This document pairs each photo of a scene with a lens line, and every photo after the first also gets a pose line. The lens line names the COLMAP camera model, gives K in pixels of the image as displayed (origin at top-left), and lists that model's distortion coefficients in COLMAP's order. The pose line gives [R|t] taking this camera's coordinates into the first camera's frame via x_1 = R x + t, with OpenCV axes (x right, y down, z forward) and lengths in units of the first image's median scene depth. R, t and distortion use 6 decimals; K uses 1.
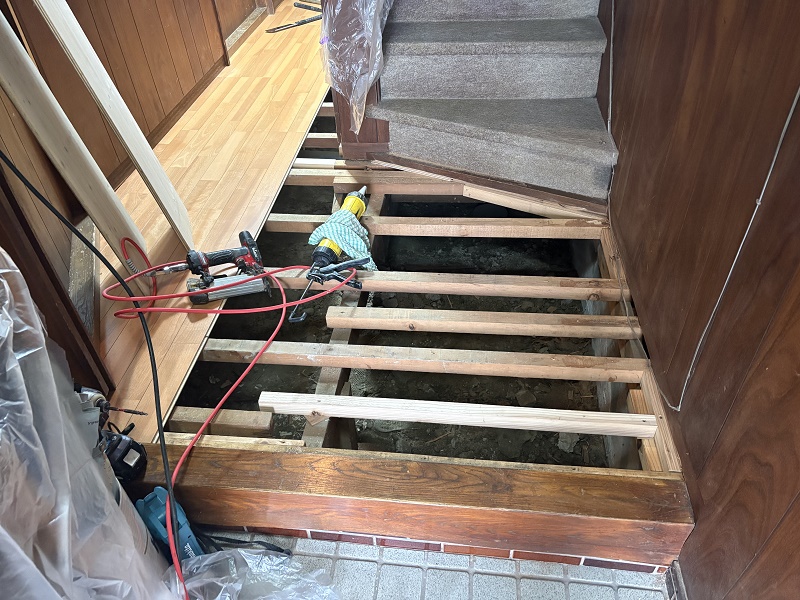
lens RADIAL K [[604.6, 0, 396.6], [0, 604.6, 301.6], [0, 0, 1]] dist [0.010227, -0.015370]
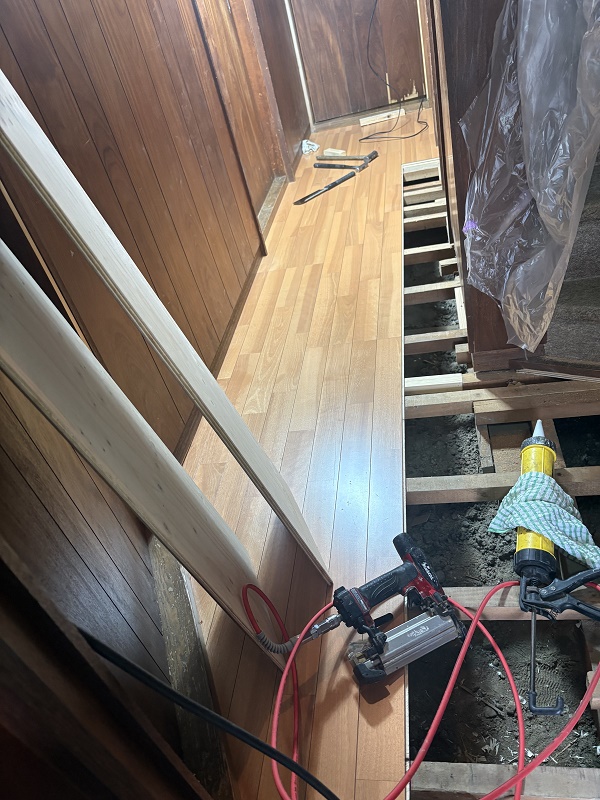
lens RADIAL K [[604.6, 0, 294.7], [0, 604.6, 414.2], [0, 0, 1]] dist [0.010227, -0.015370]
pose [[0.980671, -0.129190, -0.146952, -0.249017], [0.124327, 0.991359, -0.041844, -0.230395], [0.151088, 0.022765, 0.988258, 0.326127]]
